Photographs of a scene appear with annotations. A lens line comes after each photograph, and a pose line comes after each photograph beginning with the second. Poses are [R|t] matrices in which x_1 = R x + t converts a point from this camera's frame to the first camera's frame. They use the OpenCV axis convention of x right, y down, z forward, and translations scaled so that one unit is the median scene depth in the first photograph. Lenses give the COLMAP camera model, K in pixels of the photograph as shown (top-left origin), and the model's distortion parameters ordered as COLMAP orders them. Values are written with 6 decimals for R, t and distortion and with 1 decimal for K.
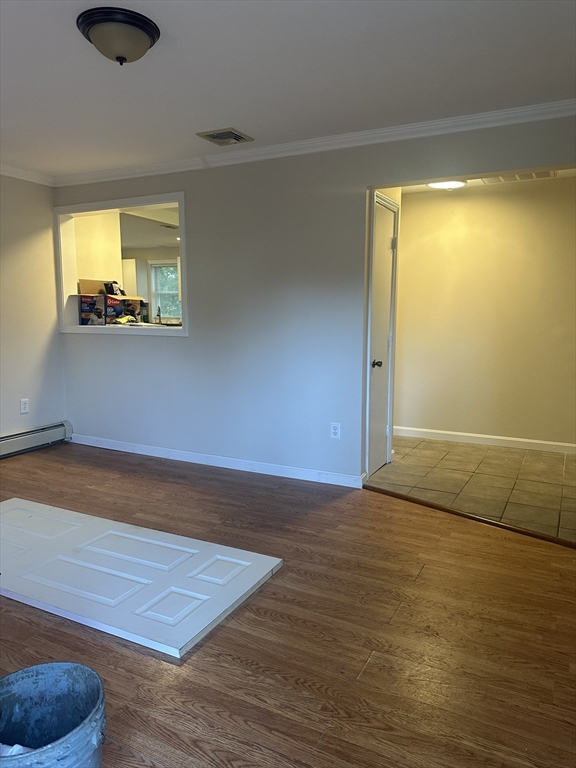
lens RADIAL K [[533.4, 0, 289.5], [0, 533.4, 383.8], [0, 0, 1]] dist [0.078017, -0.083702]
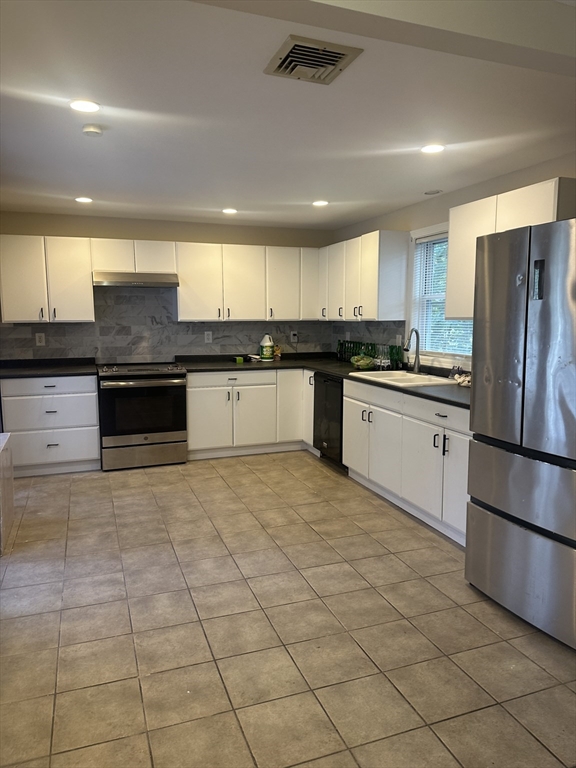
lens RADIAL K [[533.4, 0, 288.0], [0, 533.4, 385.7], [0, 0, 1]] dist [0.078017, -0.083702]
pose [[0.895831, 0.047635, -0.441833, -0.148952], [-0.074994, 0.996184, -0.044653, -0.067988], [0.438020, 0.073136, 0.895985, 0.554923]]
